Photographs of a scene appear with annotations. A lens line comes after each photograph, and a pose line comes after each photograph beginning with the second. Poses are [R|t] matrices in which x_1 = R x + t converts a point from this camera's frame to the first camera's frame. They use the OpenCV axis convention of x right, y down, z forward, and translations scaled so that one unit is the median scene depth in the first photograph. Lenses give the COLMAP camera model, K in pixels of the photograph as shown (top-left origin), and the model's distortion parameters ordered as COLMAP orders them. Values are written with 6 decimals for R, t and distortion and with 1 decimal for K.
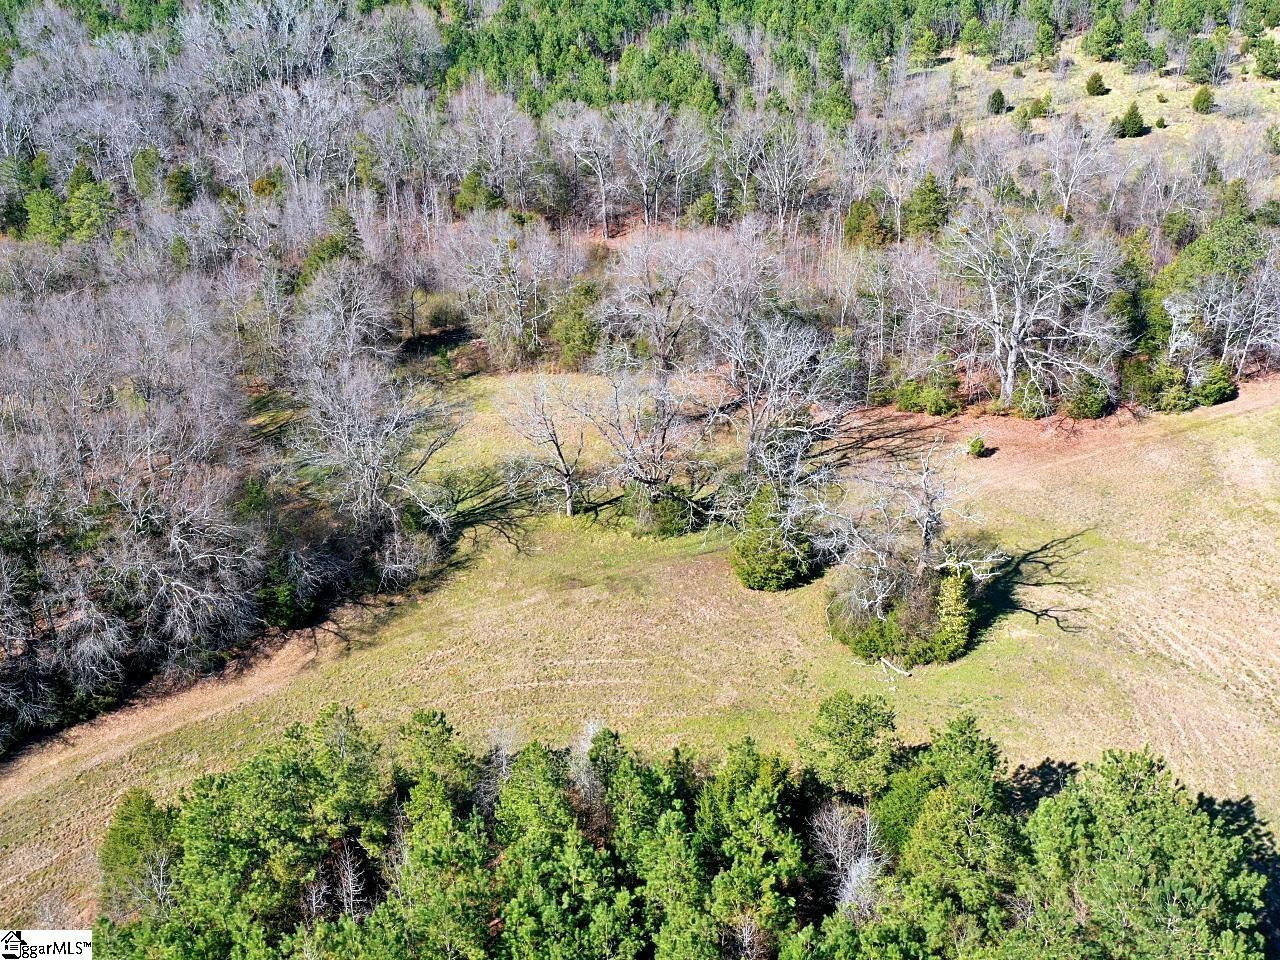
lens RADIAL K [[1365.9, 0, 642.3], [0, 1365.9, 476.8], [0, 0, 1]] dist [0.026168, 0.000000]
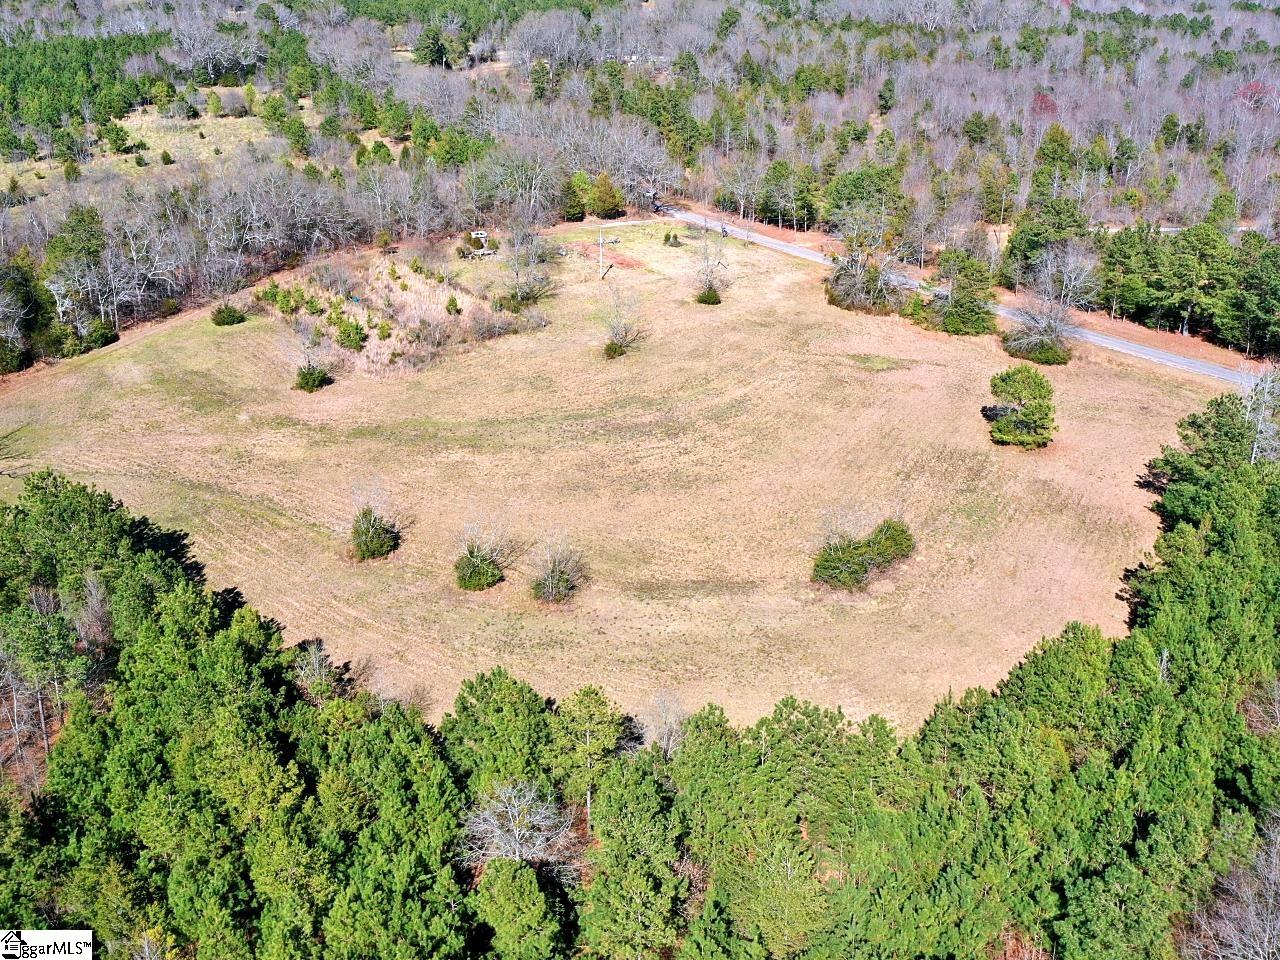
lens RADIAL K [[1365.9, 0, 641.0], [0, 1365.9, 474.2], [0, 0, 1]] dist [0.026168, 0.000000]
pose [[0.749615, -0.252188, 0.611946, -0.067592], [0.308867, 0.951009, 0.013567, 0.227238], [-0.585387, 0.178840, 0.790783, -0.426306]]
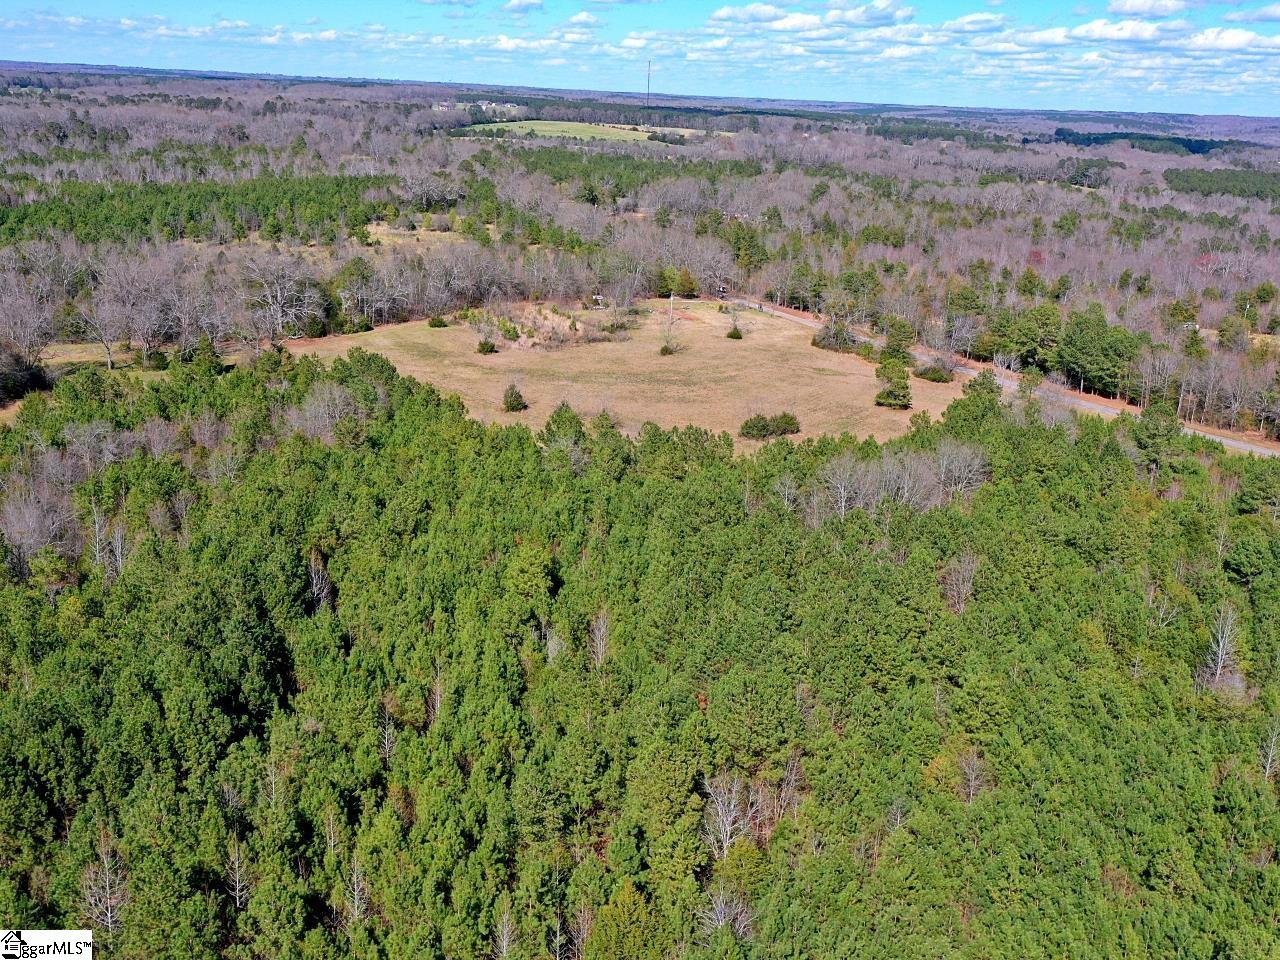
lens RADIAL K [[1365.9, 0, 637.7], [0, 1365.9, 481.0], [0, 0, 1]] dist [0.026168, 0.000000]
pose [[0.824666, -0.112692, 0.554280, -0.540684], [0.221530, 0.966015, -0.133192, 0.623079], [-0.520433, 0.232628, 0.821604, -1.142888]]
